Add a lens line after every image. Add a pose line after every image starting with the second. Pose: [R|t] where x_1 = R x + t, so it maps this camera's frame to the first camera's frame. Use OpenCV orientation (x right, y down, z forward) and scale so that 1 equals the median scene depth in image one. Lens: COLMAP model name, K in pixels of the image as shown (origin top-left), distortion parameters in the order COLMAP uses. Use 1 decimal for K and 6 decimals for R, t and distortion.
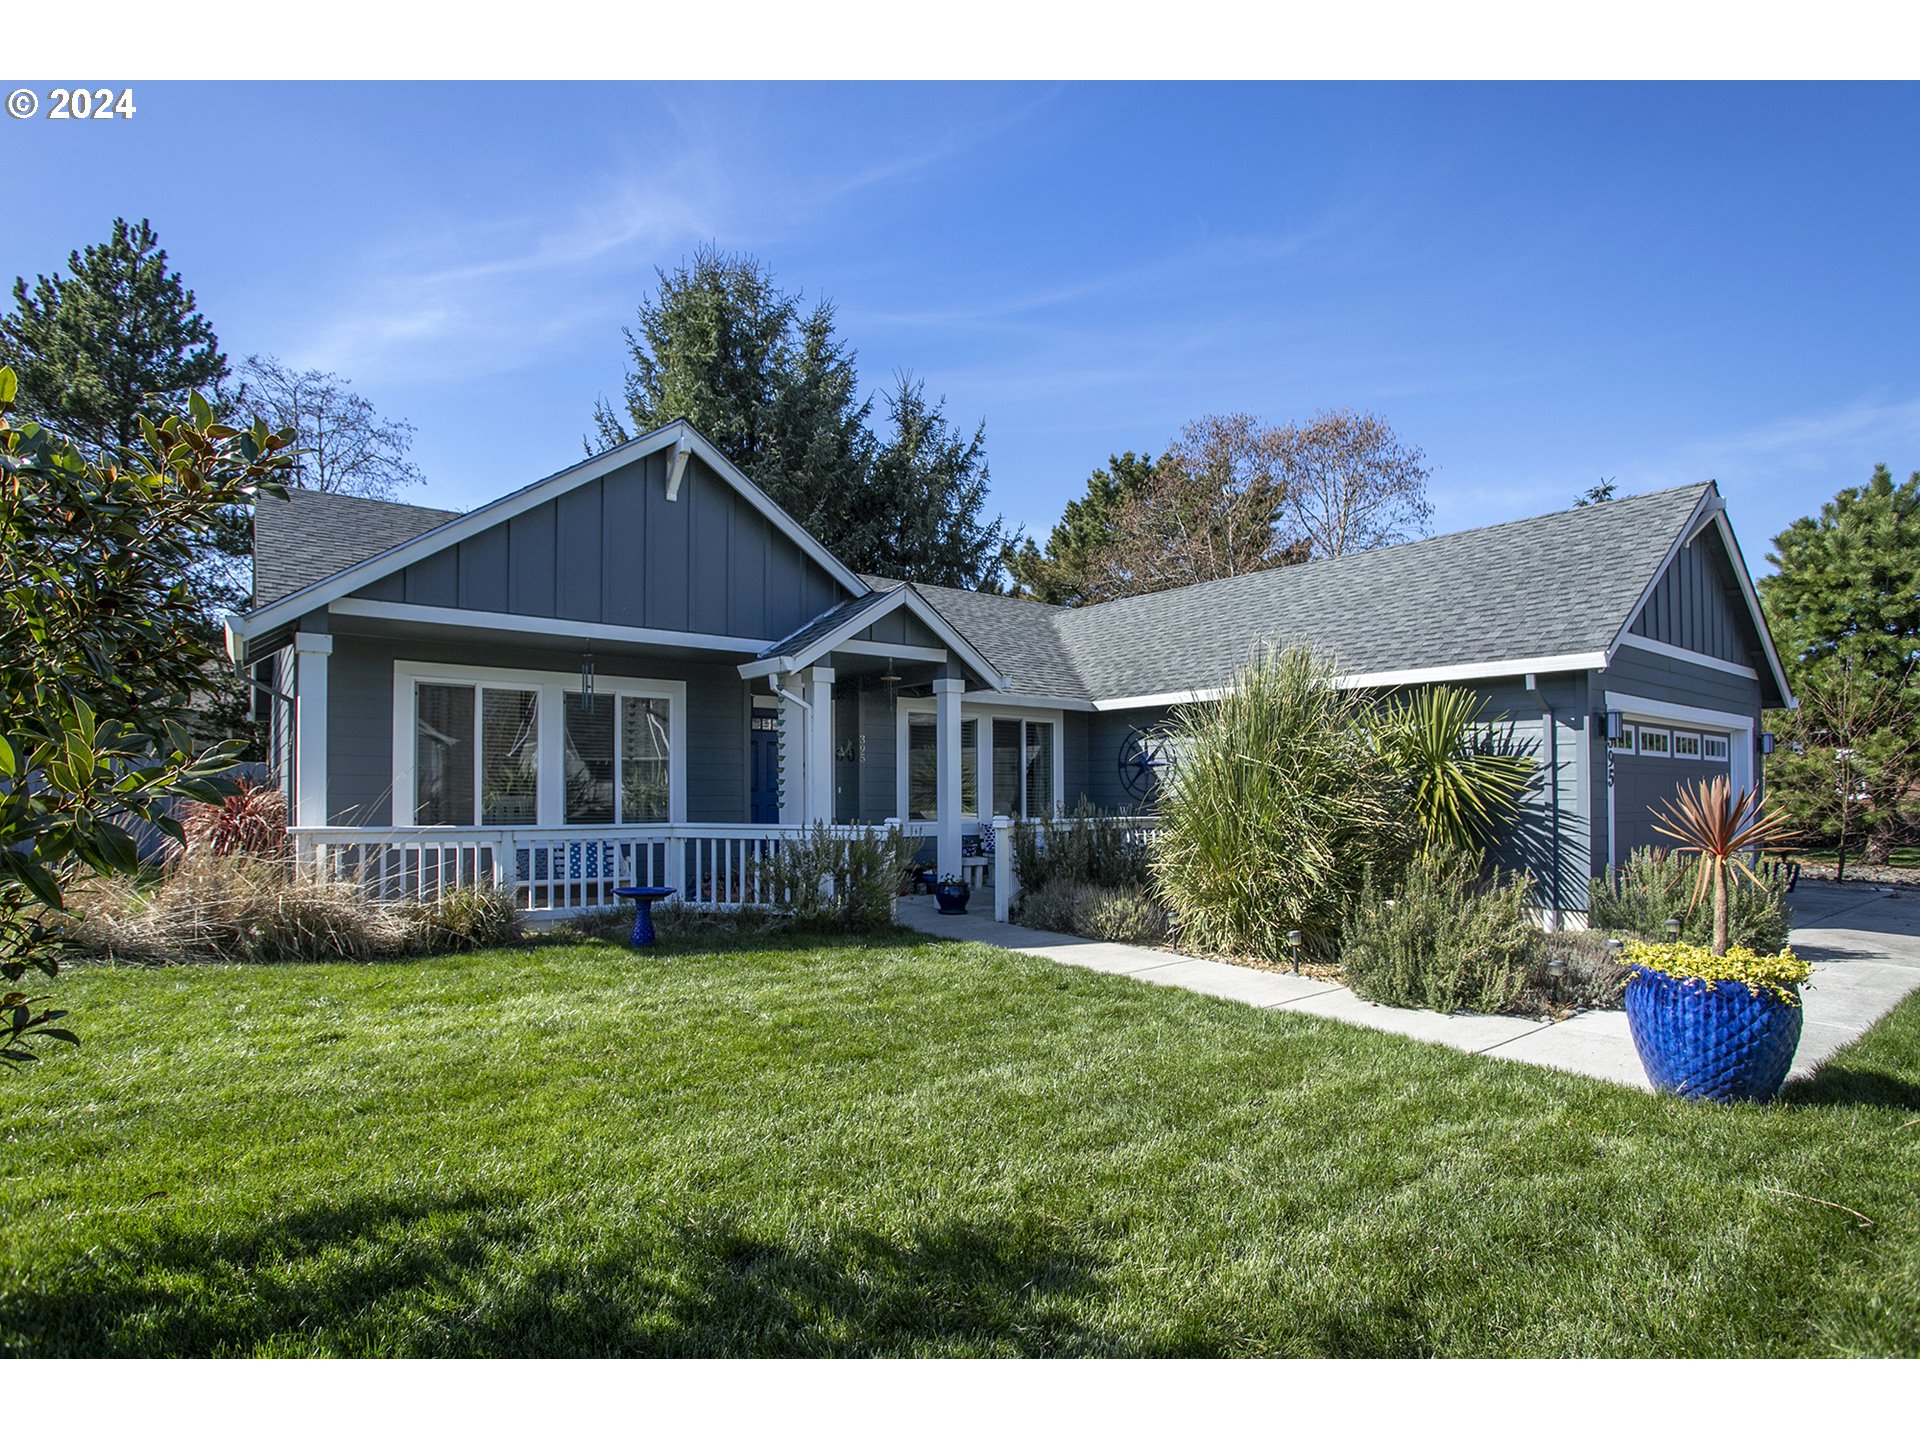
lens RADIAL K [[972.0, 0, 985.7], [0, 972.0, 761.4], [0, 0, 1]] dist [-0.064092, 0.022979]
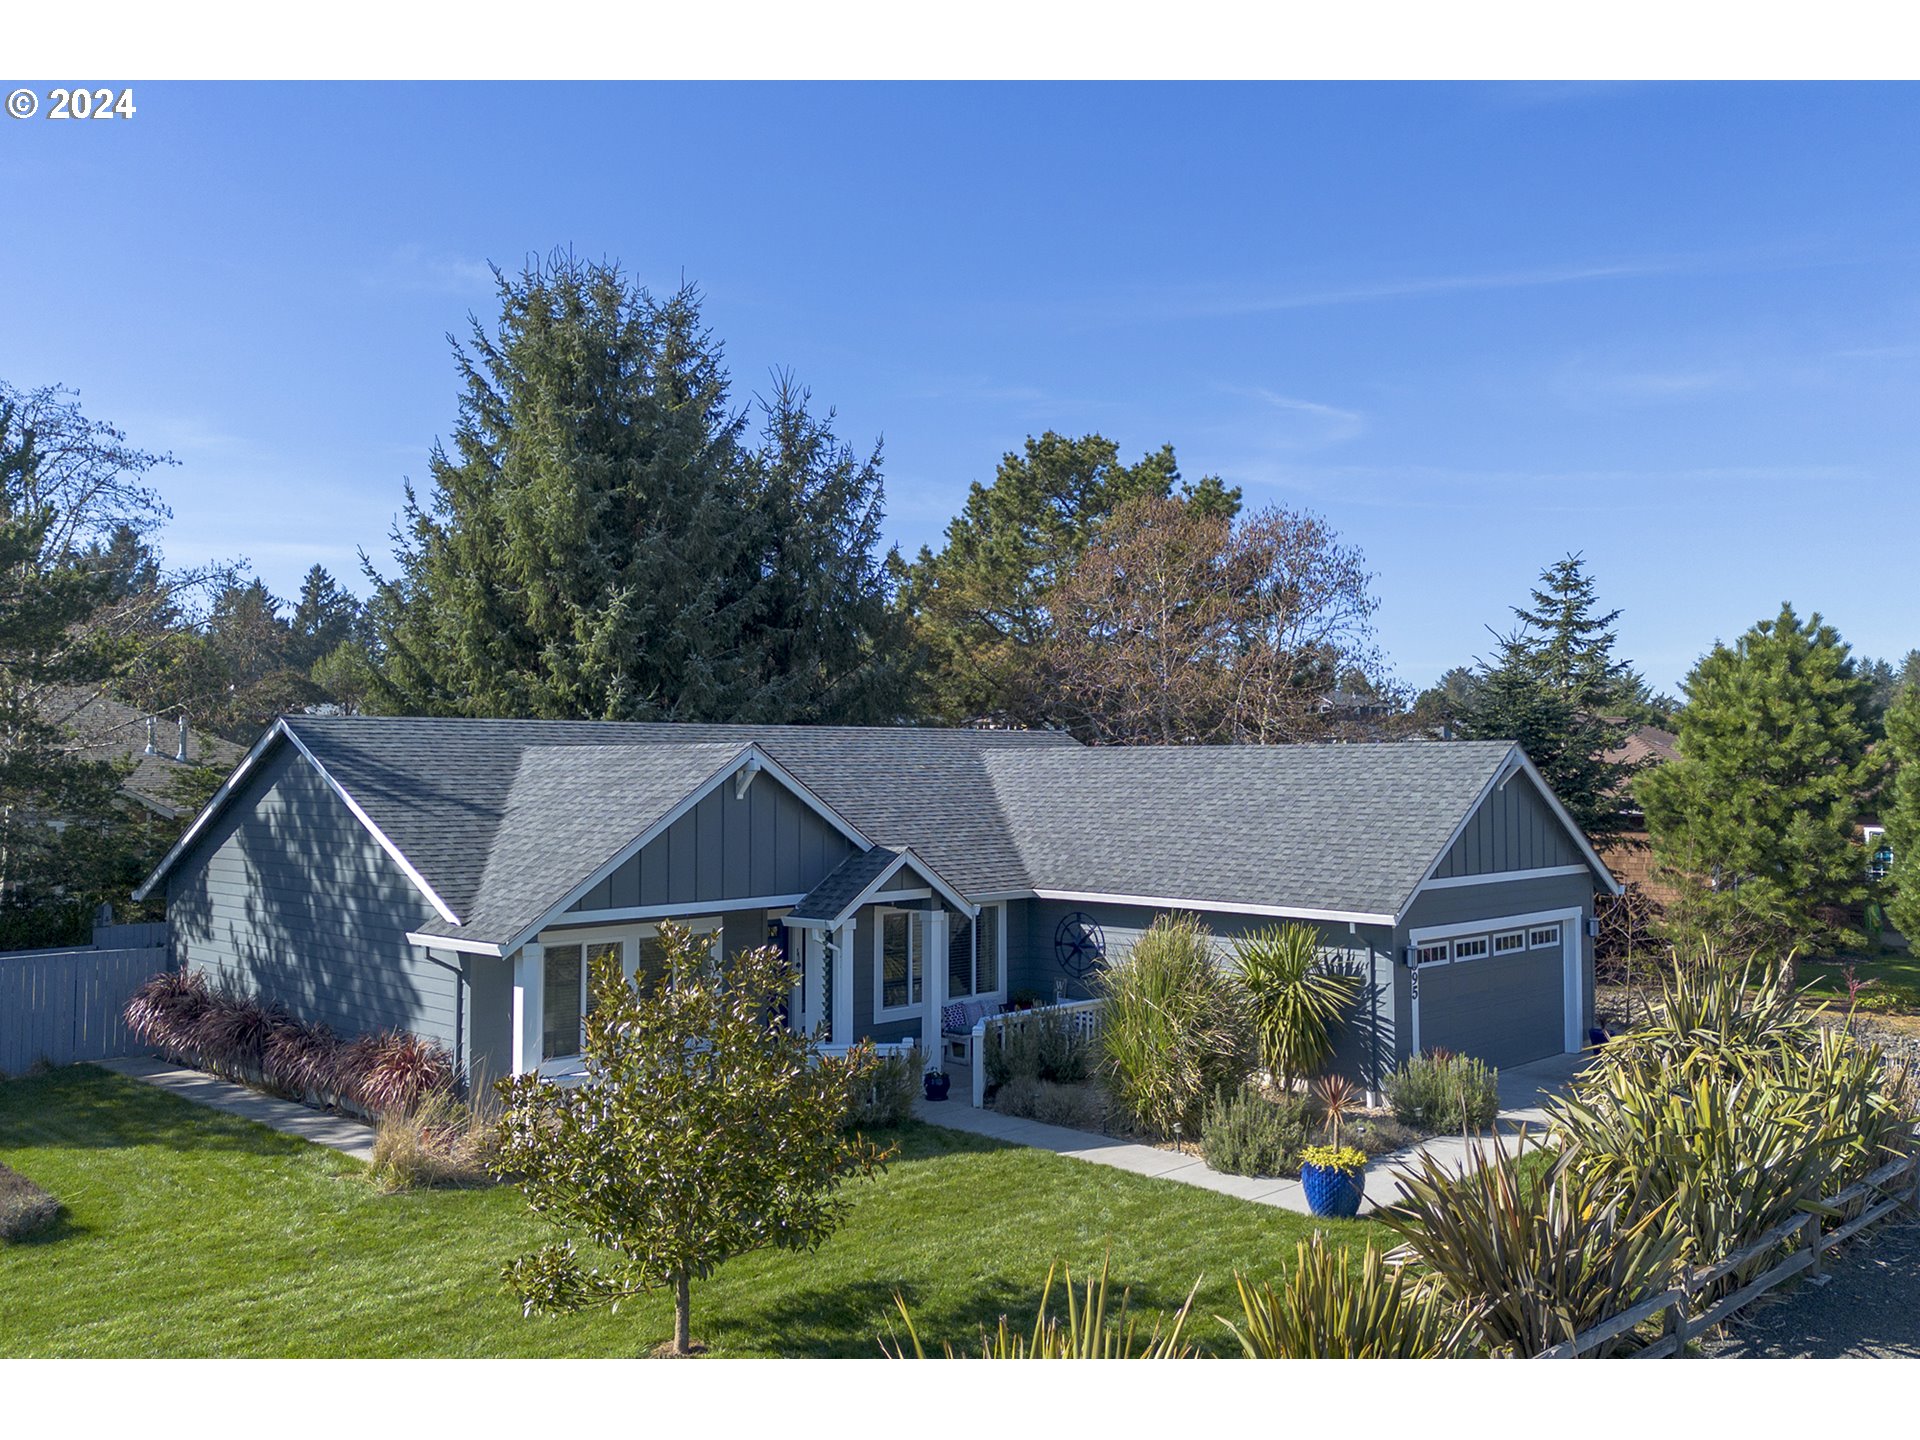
lens RADIAL K [[1734.5, 0, 1032.7], [0, 1734.5, 564.0], [0, 0, 1]] dist [0.055046, -0.003076]
pose [[0.988647, 0.011866, 0.149789, -0.266731], [-0.002047, 0.997848, -0.065539, -0.407830], [-0.150244, 0.064488, 0.986543, -1.373629]]
